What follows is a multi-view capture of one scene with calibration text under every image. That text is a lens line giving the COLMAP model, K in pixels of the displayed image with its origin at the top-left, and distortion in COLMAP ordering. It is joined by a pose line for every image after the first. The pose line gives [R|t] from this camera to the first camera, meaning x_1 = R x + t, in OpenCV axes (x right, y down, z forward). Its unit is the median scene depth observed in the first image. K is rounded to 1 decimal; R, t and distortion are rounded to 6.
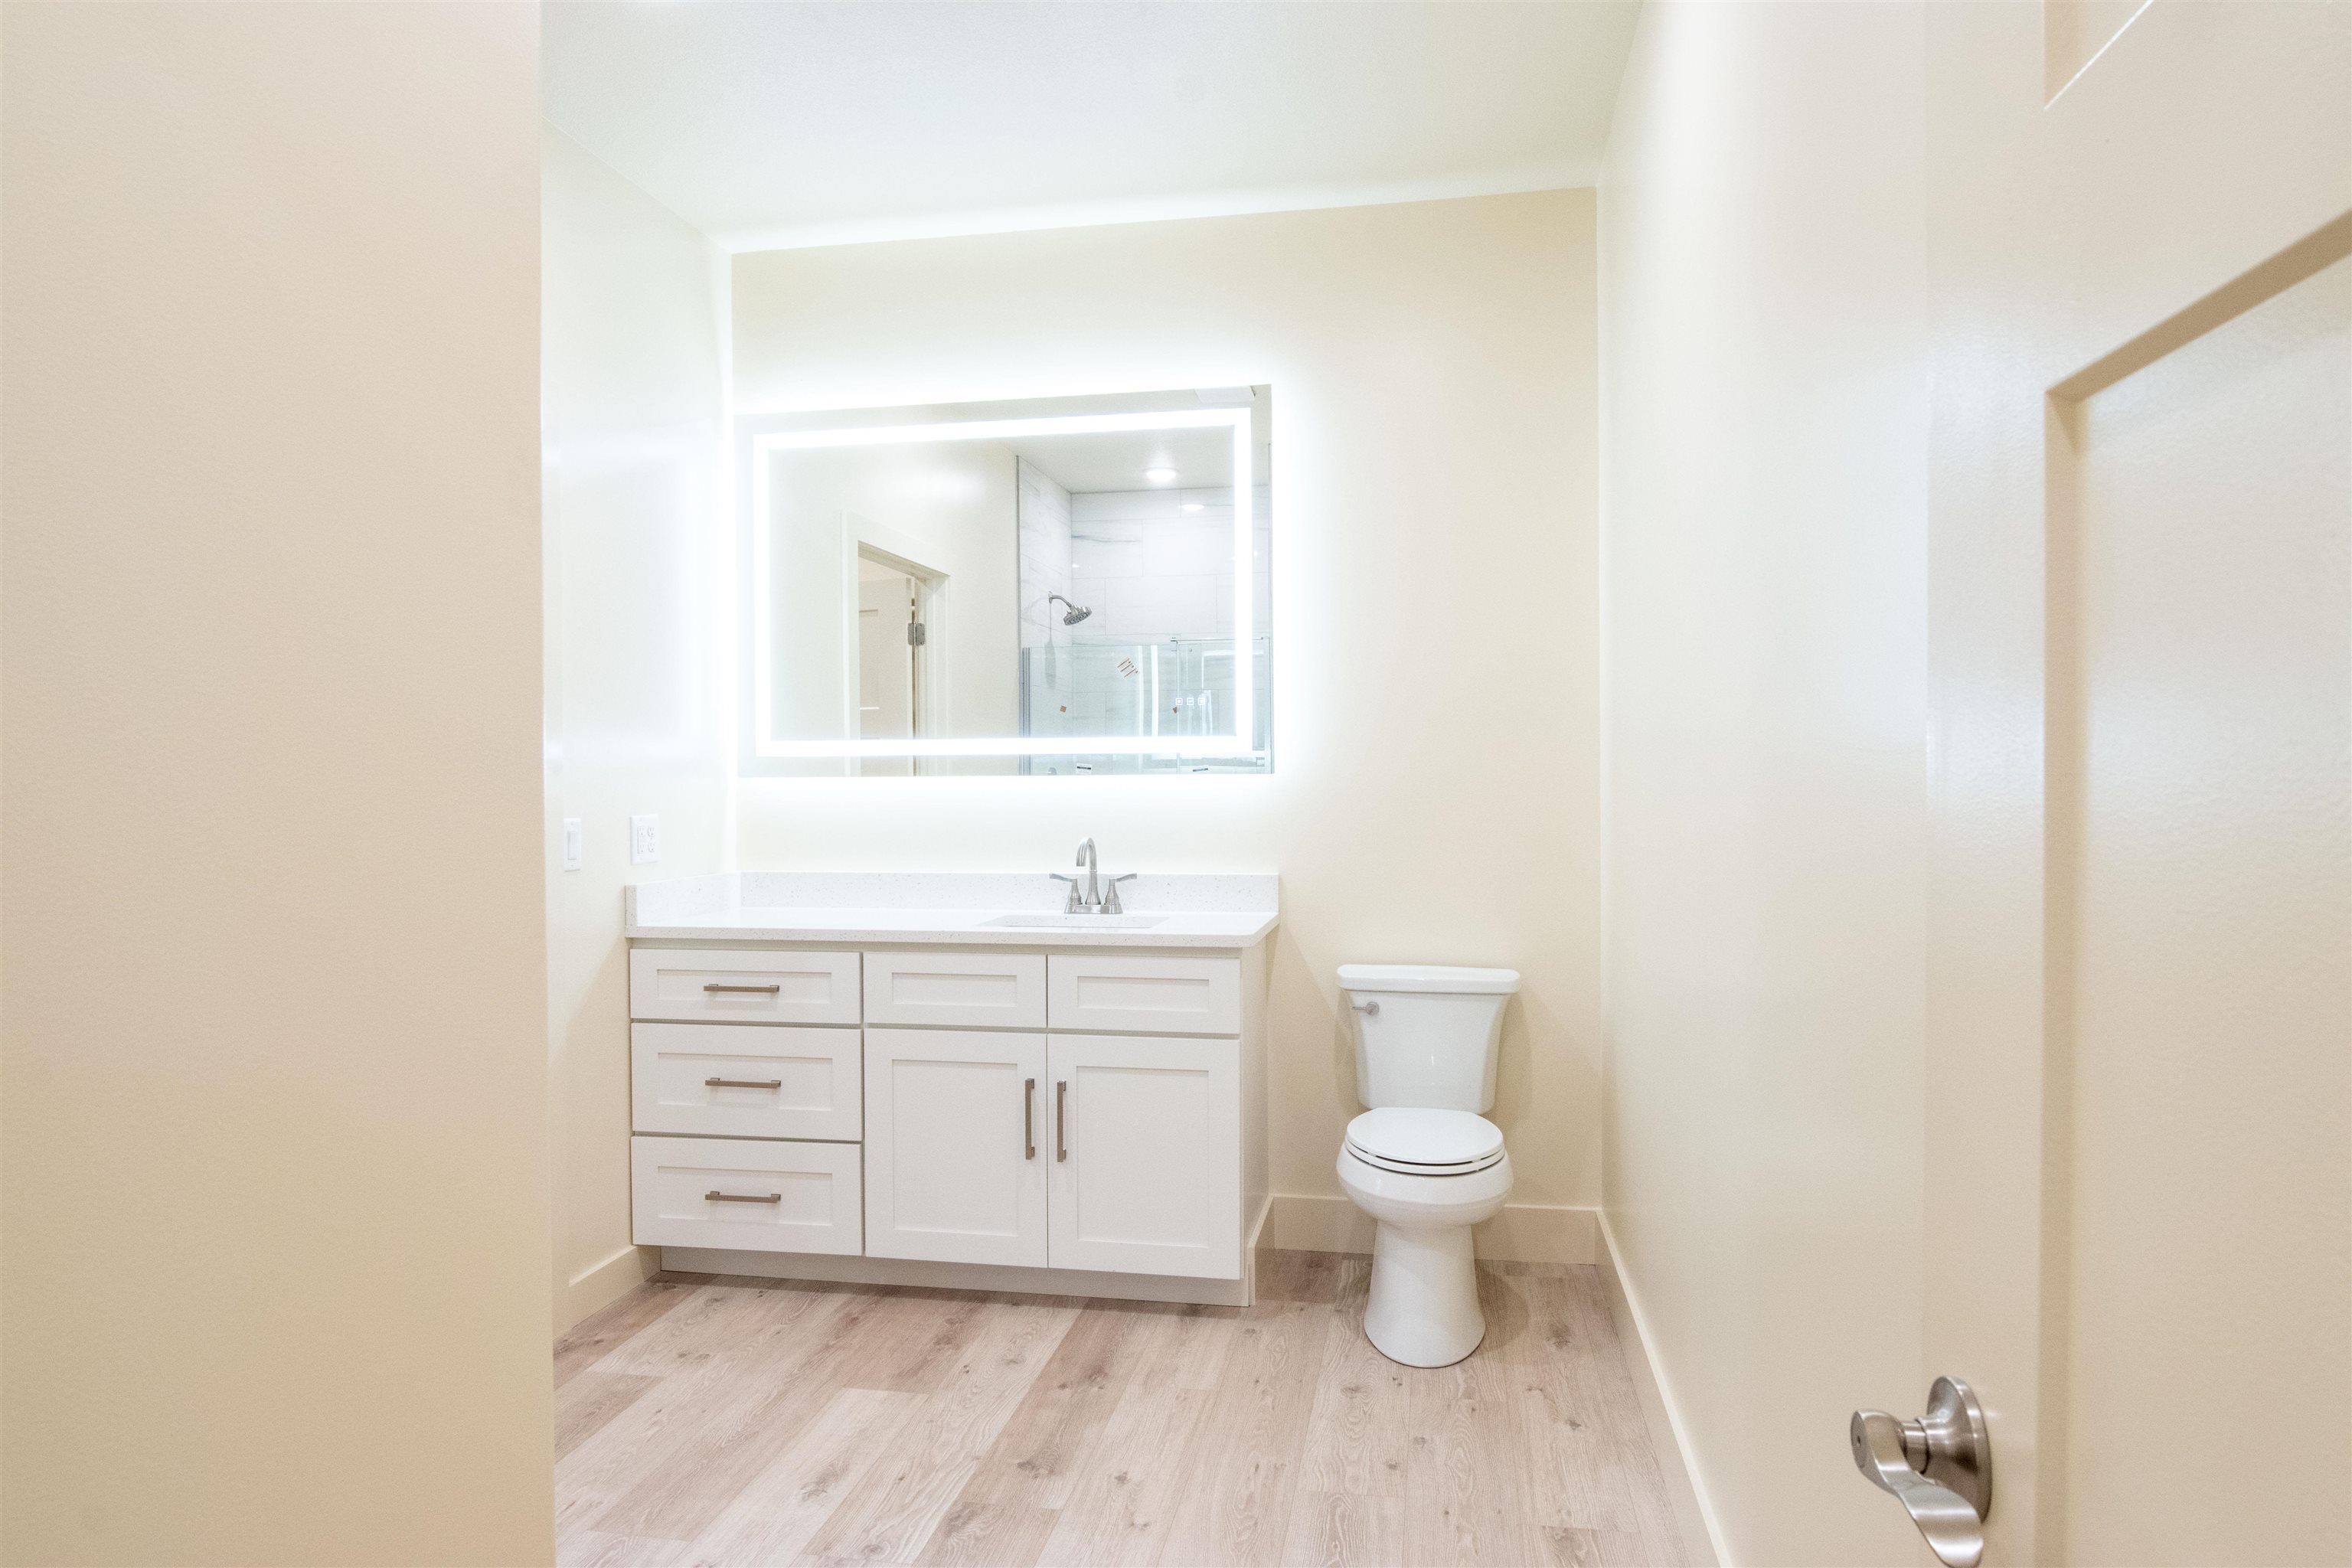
lens RADIAL K [[1434.4, 0, 1176.0], [0, 1434.4, 784.0], [0, 0, 1]] dist [-0.021088, -0.000262]
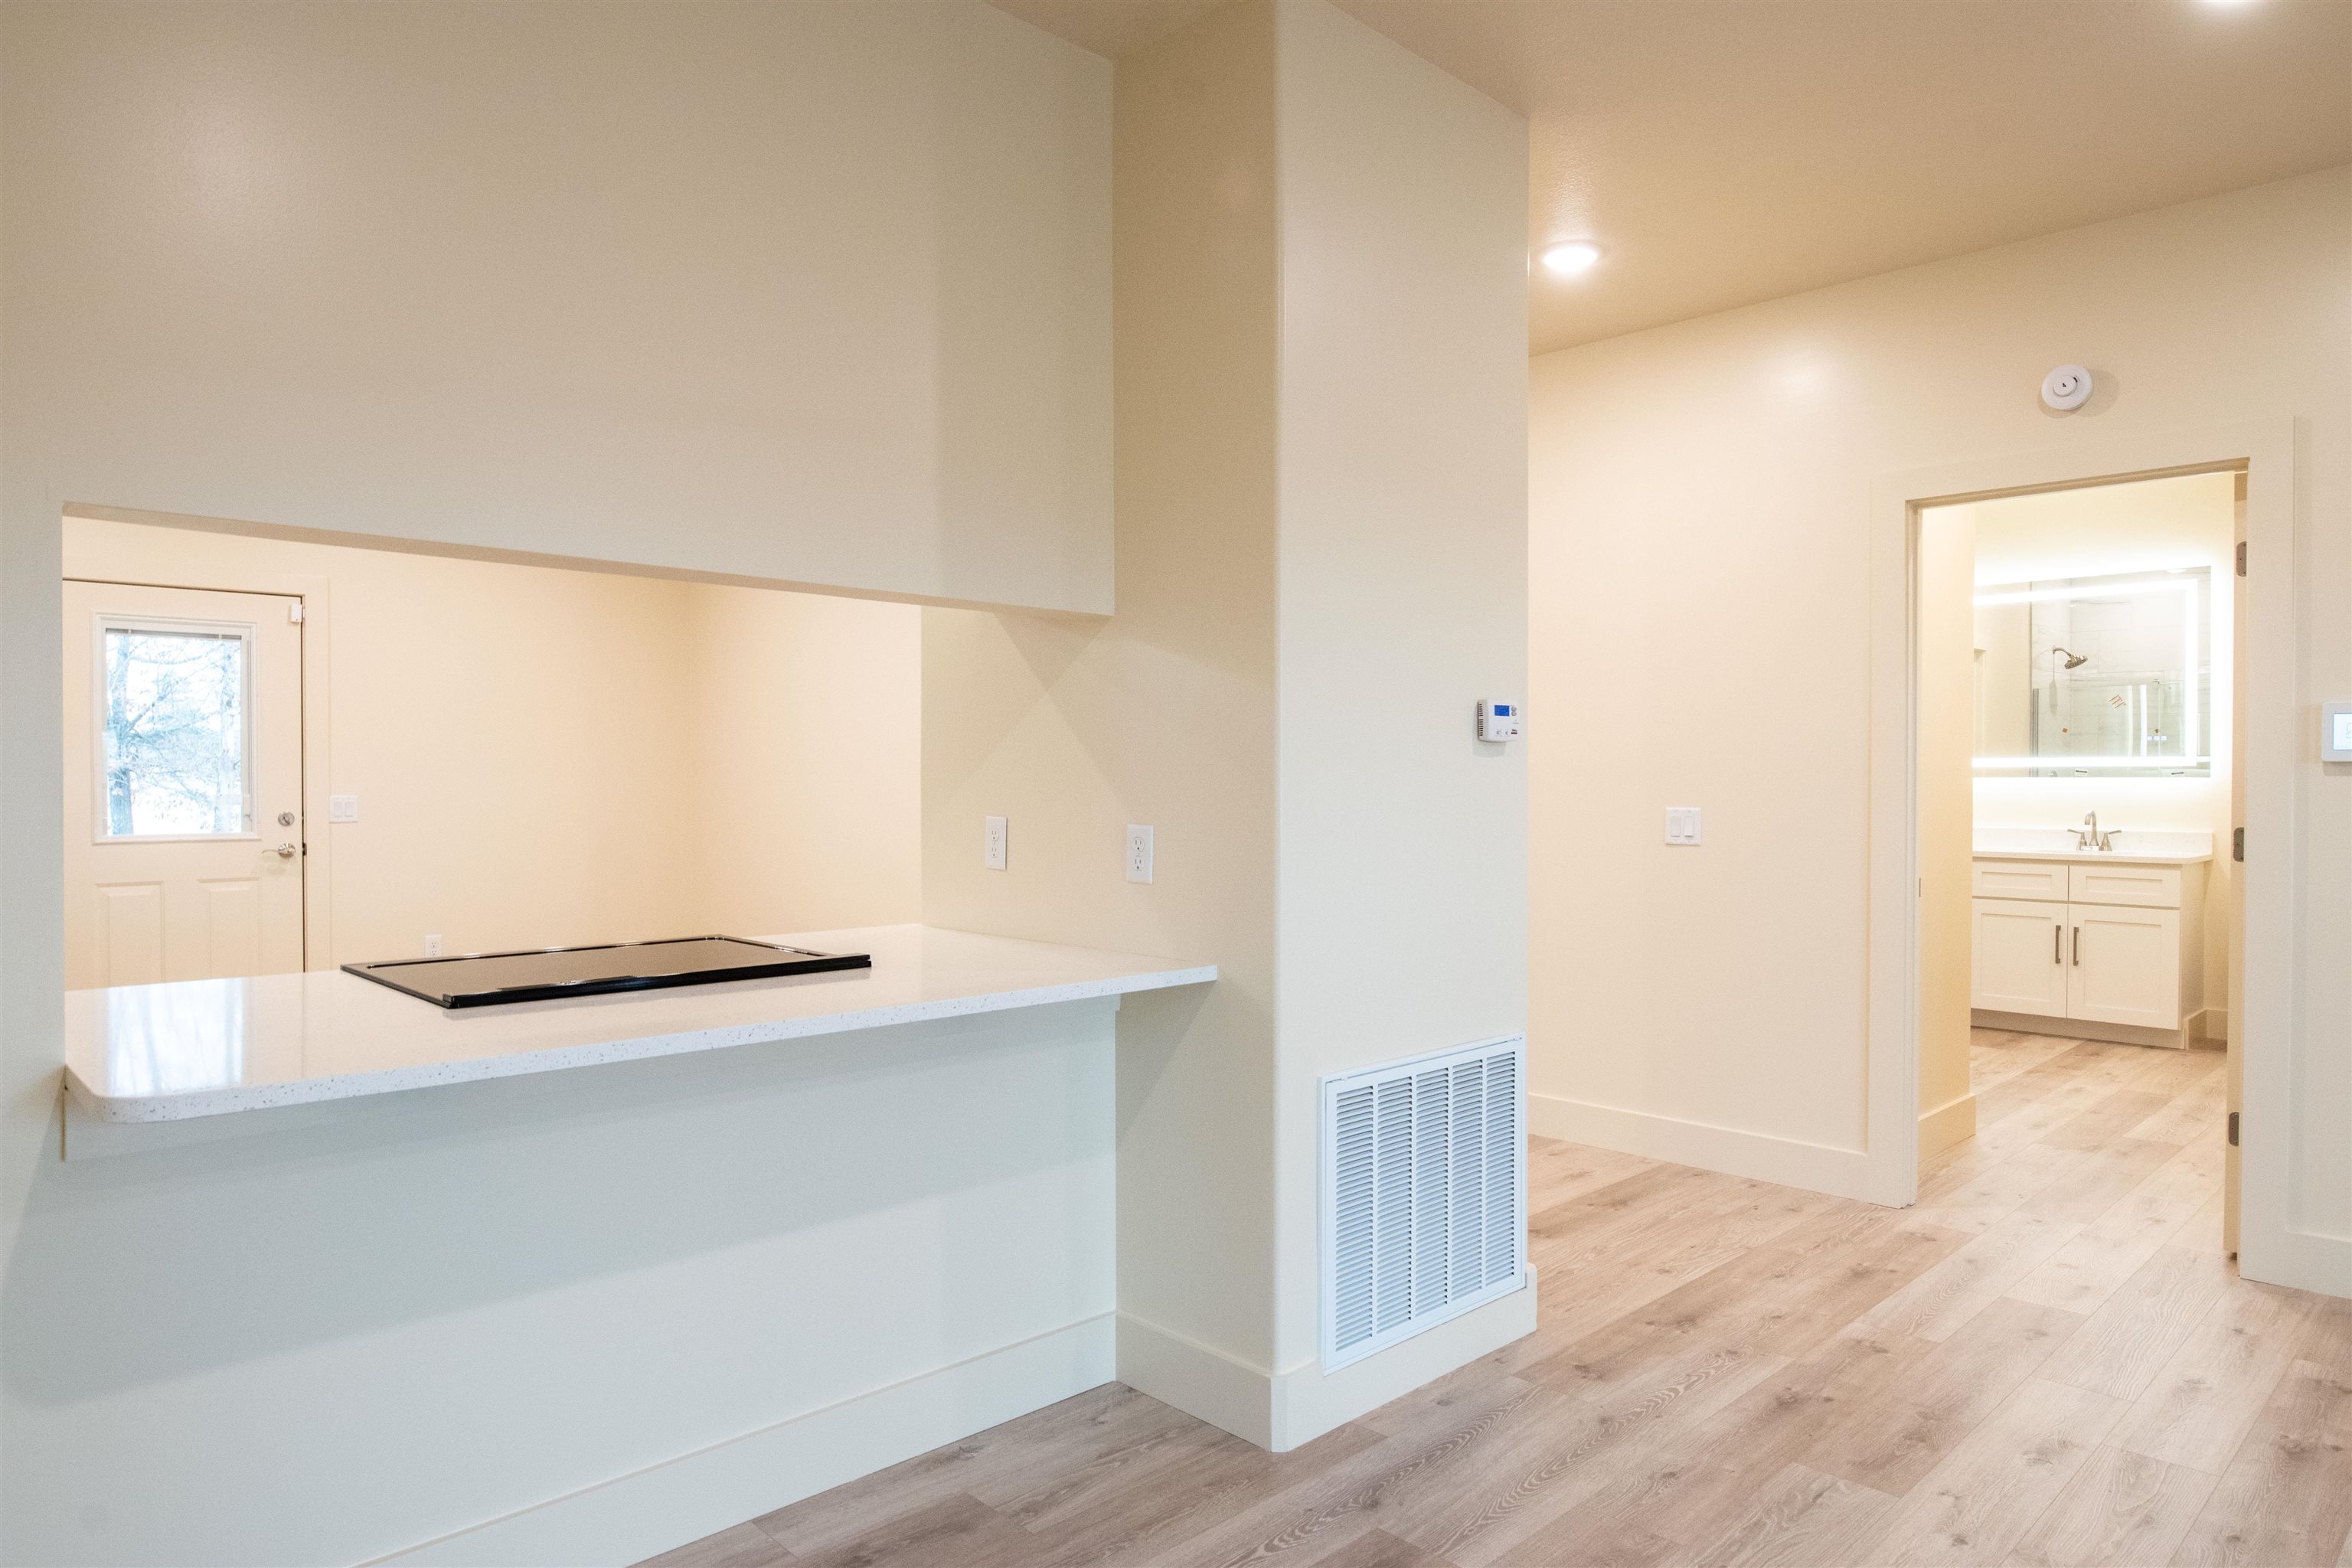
lens RADIAL K [[1434.4, 0, 1176.0], [0, 1434.4, 784.0], [0, 0, 1]] dist [-0.021088, -0.000262]
pose [[0.813576, 0.009689, -0.581378, 0.047578], [-0.008612, 0.999952, 0.004614, 0.003457], [0.581395, 0.001253, 0.813621, -1.254485]]
